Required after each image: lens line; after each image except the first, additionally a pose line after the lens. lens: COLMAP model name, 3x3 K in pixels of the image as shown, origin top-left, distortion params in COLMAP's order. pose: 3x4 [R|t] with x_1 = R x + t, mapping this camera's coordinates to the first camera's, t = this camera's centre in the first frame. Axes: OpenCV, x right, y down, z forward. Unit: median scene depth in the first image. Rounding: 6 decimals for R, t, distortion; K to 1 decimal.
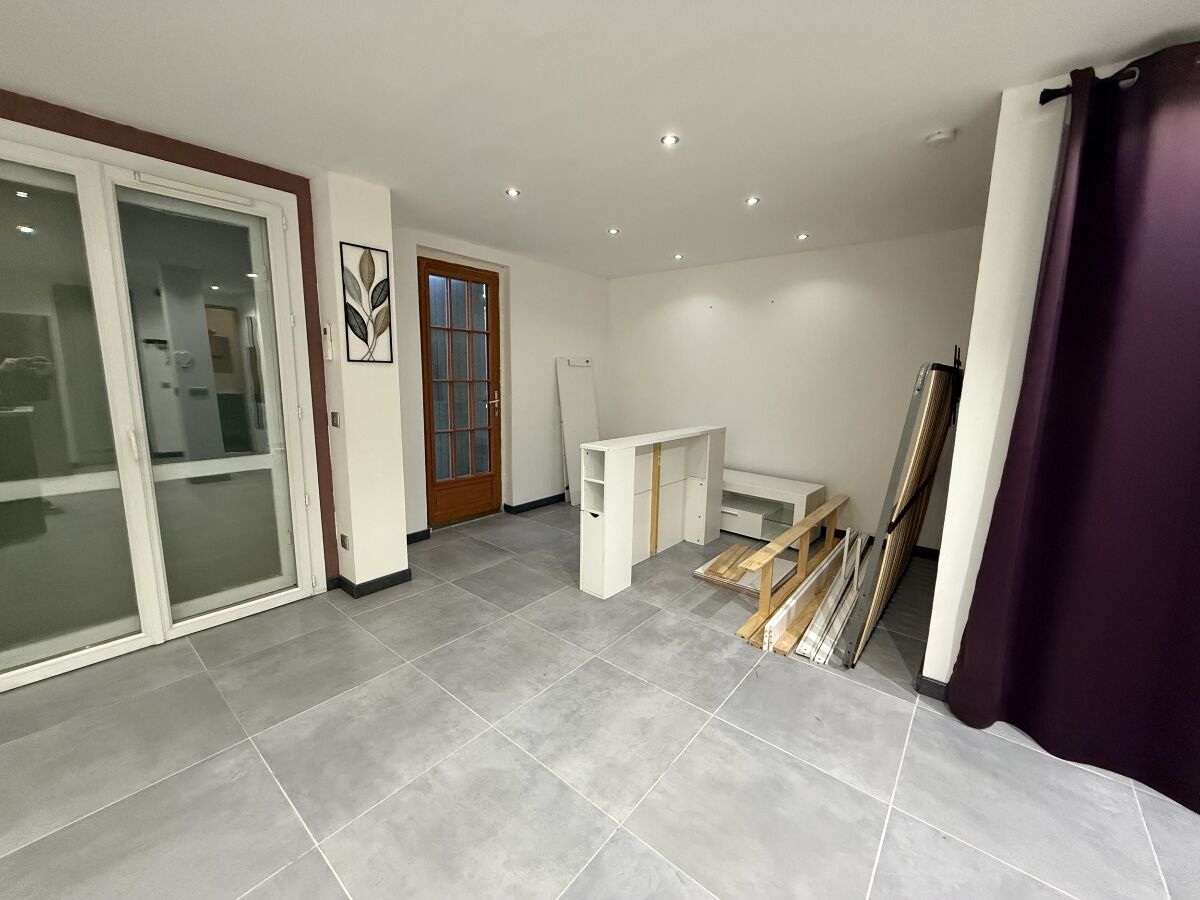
lens RADIAL K [[477.2, 0, 600.7], [0, 477.2, 448.9], [0, 0, 1]] dist [-0.000297, -0.000124]
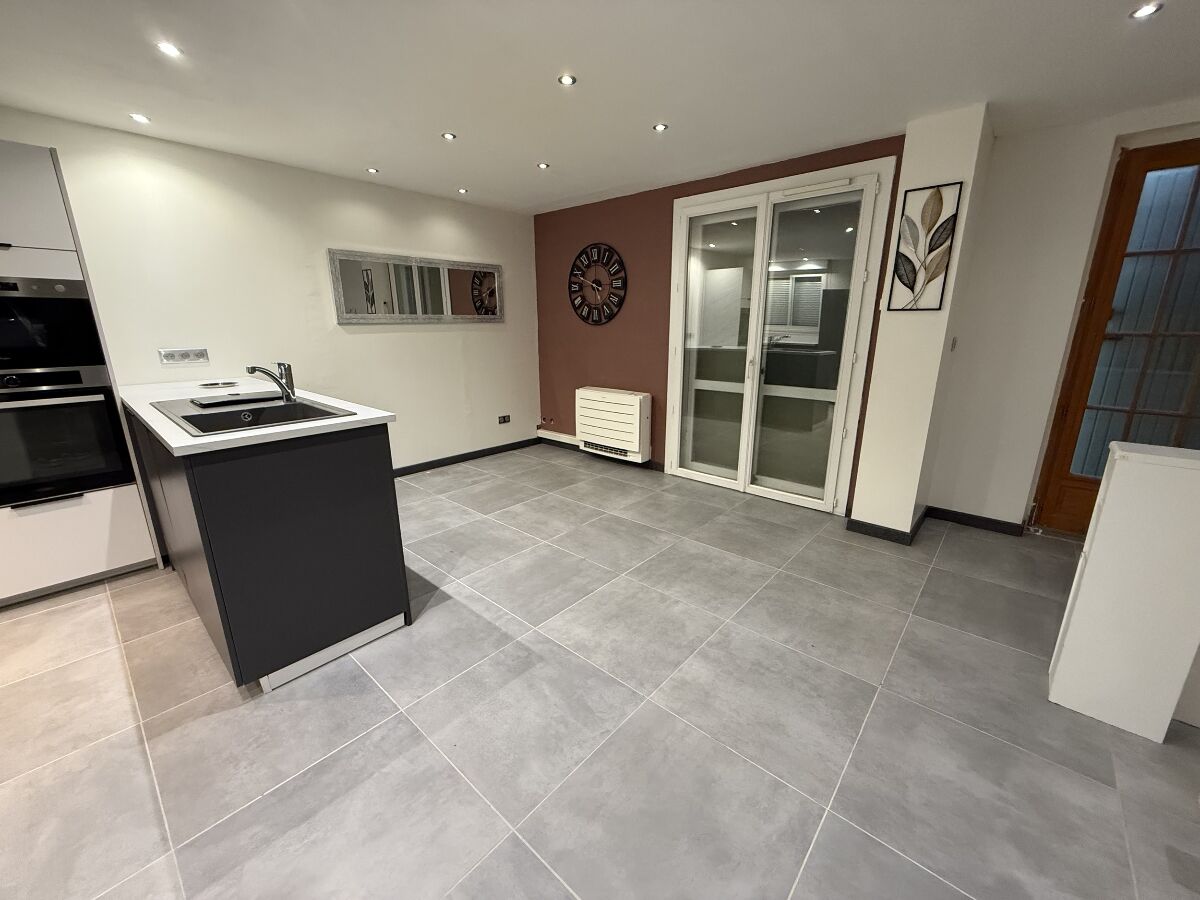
lens RADIAL K [[477.2, 0, 597.3], [0, 477.2, 449.6], [0, 0, 1]] dist [-0.000297, -0.000124]
pose [[-0.036512, 0.239366, -0.970243, 0.567761], [-0.157943, 0.957305, 0.242118, -0.043904], [0.986773, 0.162083, 0.002853, 0.410876]]
